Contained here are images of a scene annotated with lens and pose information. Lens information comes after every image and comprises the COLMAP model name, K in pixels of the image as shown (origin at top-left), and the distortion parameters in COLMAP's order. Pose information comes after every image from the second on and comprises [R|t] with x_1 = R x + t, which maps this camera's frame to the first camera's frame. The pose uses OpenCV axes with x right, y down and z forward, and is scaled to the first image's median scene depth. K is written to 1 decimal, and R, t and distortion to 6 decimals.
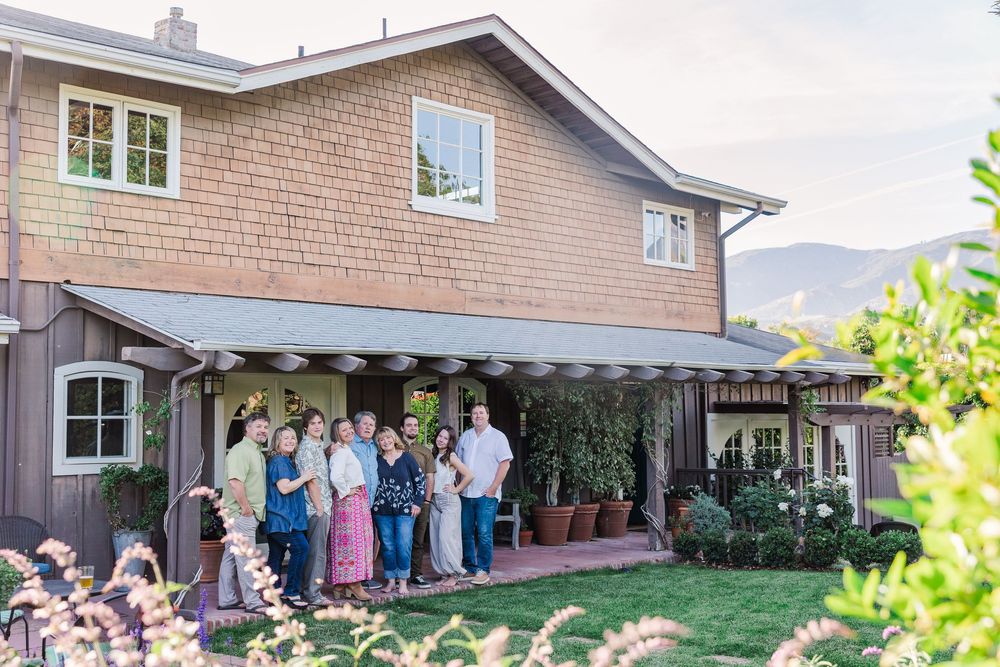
lens RADIAL K [[1210.0, 0, 500.5], [0, 1210.0, 333.0], [0, 0, 1]] dist [-0.030477, 0.000000]
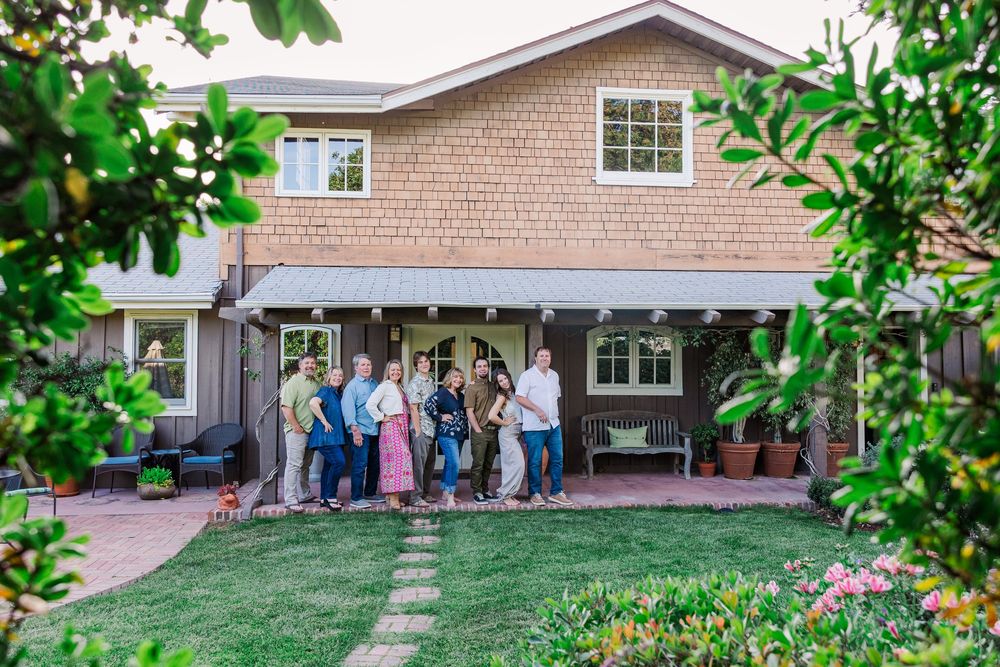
lens RADIAL K [[799.9, 0, 500.0], [0, 799.9, 336.3], [0, 0, 1]] dist [-0.004490, -0.001953]
pose [[0.763272, -0.009996, -0.646000, 0.394422], [0.038055, 0.998840, 0.029508, 0.021895], [0.644955, -0.047106, 0.762767, 0.368792]]
